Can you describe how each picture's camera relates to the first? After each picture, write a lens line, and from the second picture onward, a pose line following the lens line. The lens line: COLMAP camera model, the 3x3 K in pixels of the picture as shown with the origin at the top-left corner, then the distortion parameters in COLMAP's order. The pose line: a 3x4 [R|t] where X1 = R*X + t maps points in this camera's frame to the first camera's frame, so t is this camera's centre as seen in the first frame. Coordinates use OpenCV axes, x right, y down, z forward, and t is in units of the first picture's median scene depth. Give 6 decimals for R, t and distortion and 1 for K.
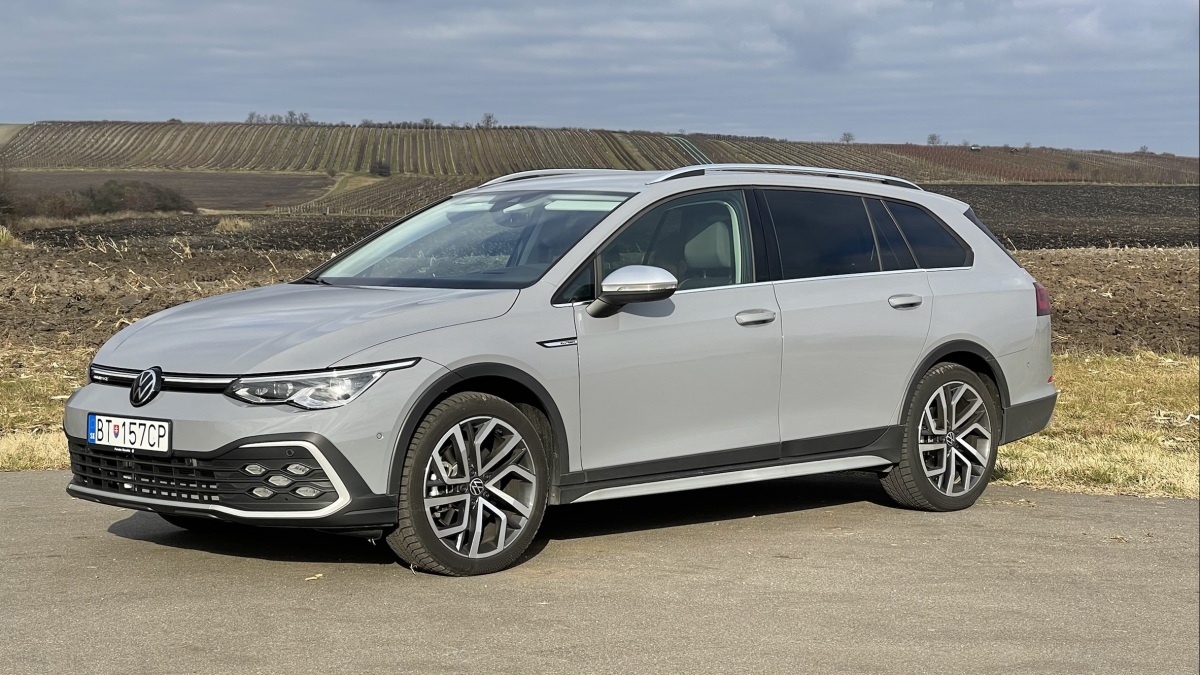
lens RADIAL K [[2164.3, 0, 600.0], [0, 2164.3, 337.5], [0, 0, 1]] dist [0.221420, 0.058687]
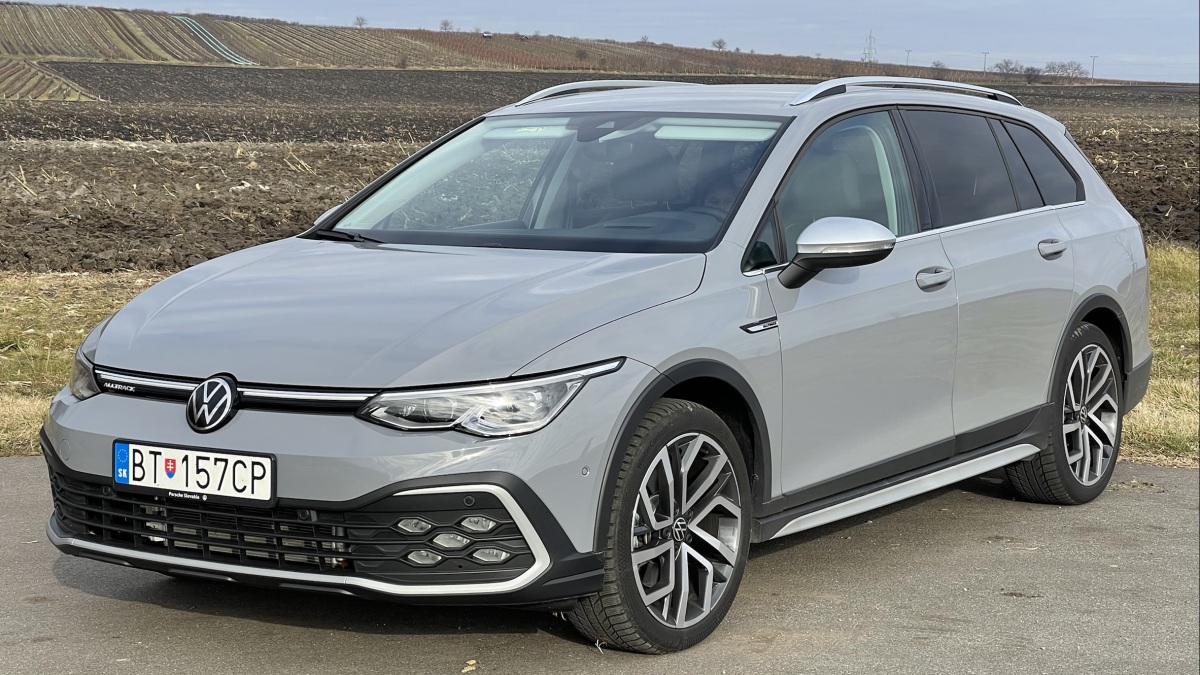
lens RADIAL K [[2164.3, 0, 600.0], [0, 2164.3, 337.5], [0, 0, 1]] dist [0.221420, 0.058687]
pose [[0.976109, -0.020663, 0.216298, -0.238795], [0.009373, 0.998546, 0.053094, -0.034239], [-0.217080, -0.049798, 0.974883, 0.300021]]
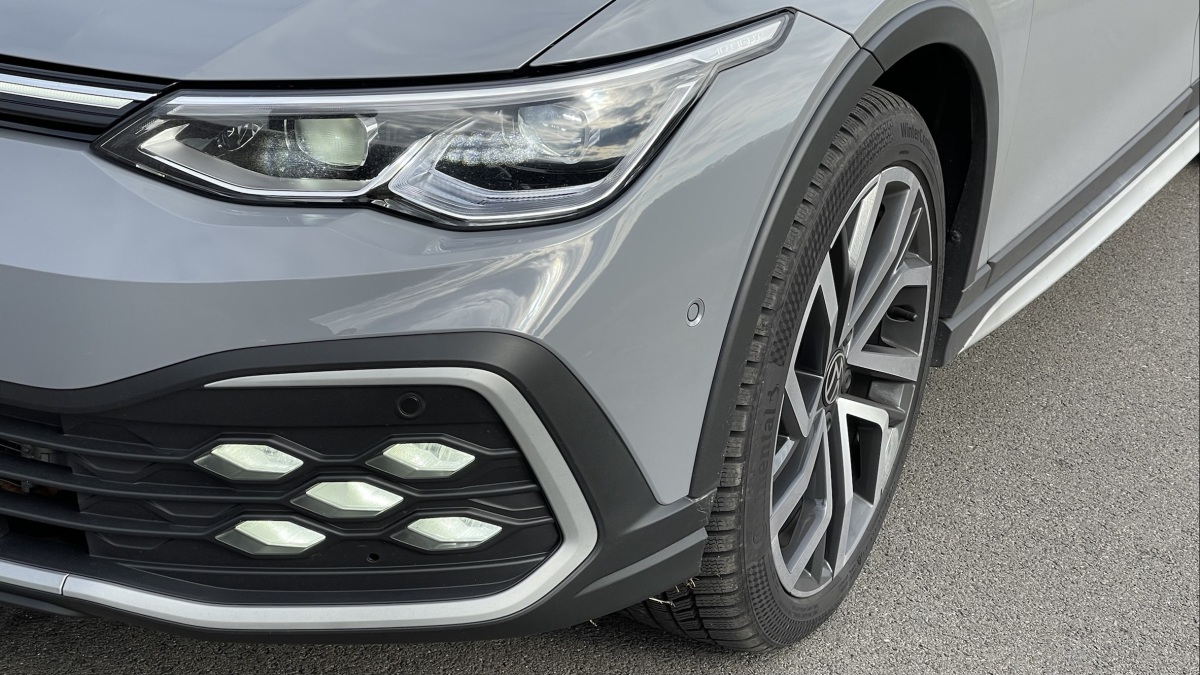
lens RADIAL K [[2164.3, 0, 600.0], [0, 2164.3, 337.5], [0, 0, 1]] dist [0.221420, 0.058687]
pose [[0.931218, -0.047159, 0.361398, -0.204591], [-0.073703, 0.946740, 0.313450, -0.036014], [-0.356932, -0.318527, 0.878146, 0.729725]]
